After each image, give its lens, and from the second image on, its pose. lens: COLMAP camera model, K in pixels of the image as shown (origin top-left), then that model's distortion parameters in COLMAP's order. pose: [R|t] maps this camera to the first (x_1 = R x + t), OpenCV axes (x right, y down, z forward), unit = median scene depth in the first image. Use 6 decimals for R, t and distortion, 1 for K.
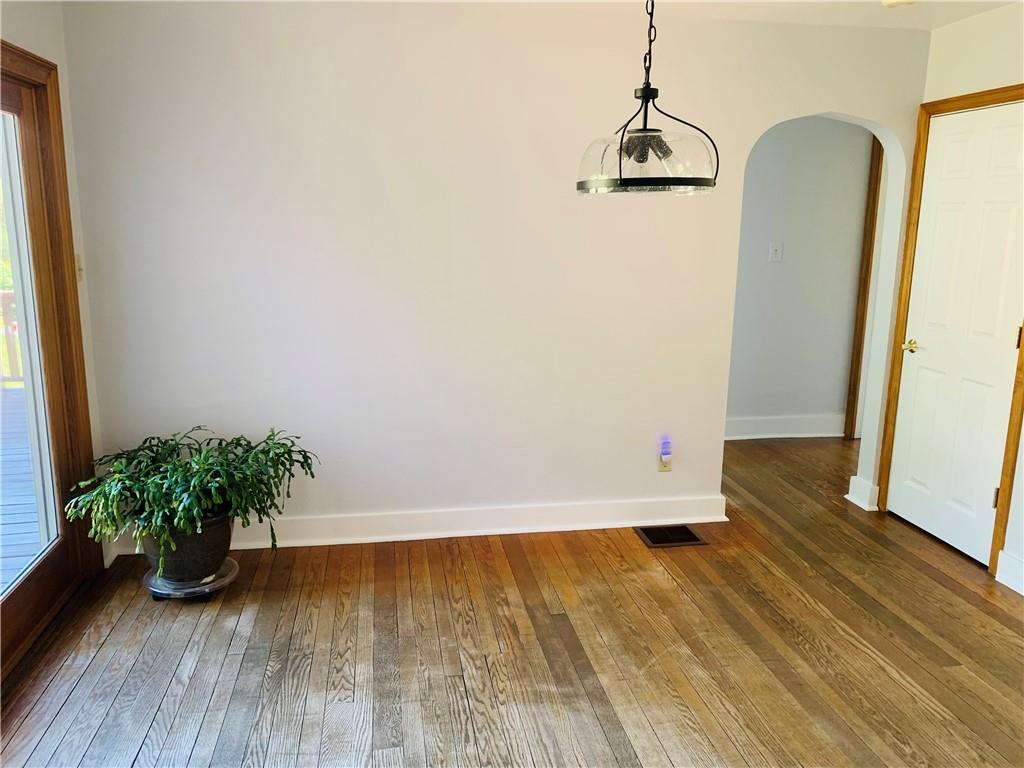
lens RADIAL K [[787.2, 0, 507.5], [0, 787.2, 387.4], [0, 0, 1]] dist [0.064166, -0.089552]
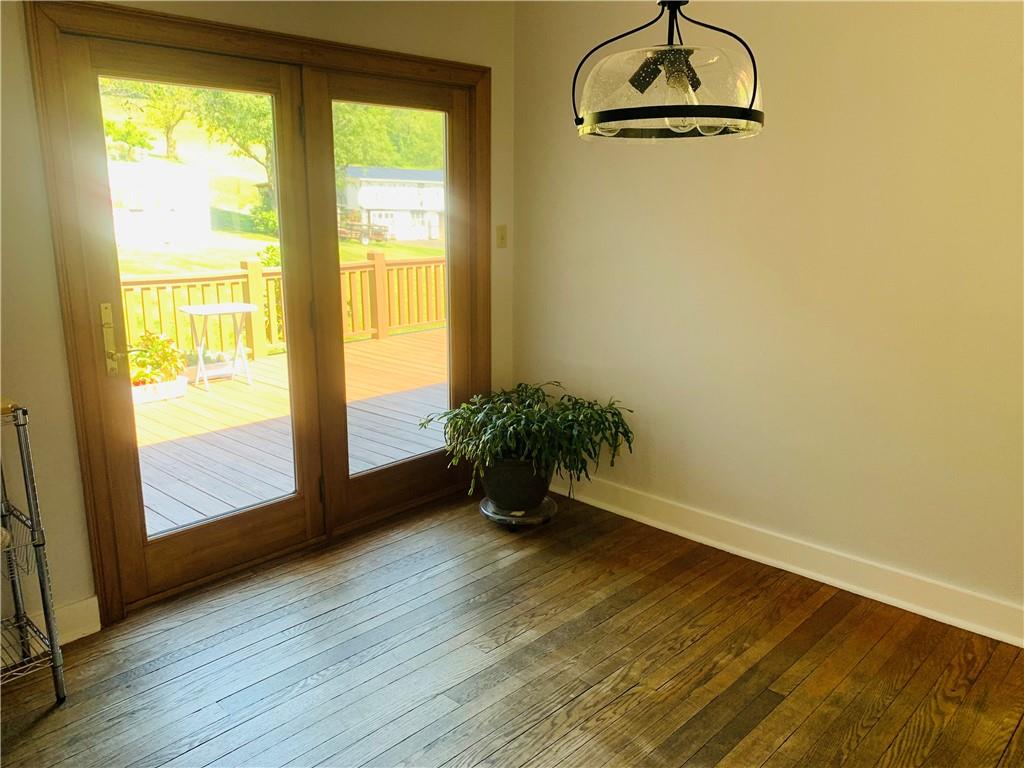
lens RADIAL K [[787.2, 0, 513.1], [0, 787.2, 377.9], [0, 0, 1]] dist [0.064166, -0.089552]
pose [[0.604901, 0.163892, -0.779253, 0.467045], [-0.166776, 0.982962, 0.077275, -0.033426], [0.778641, 0.083217, 0.621928, 0.291457]]
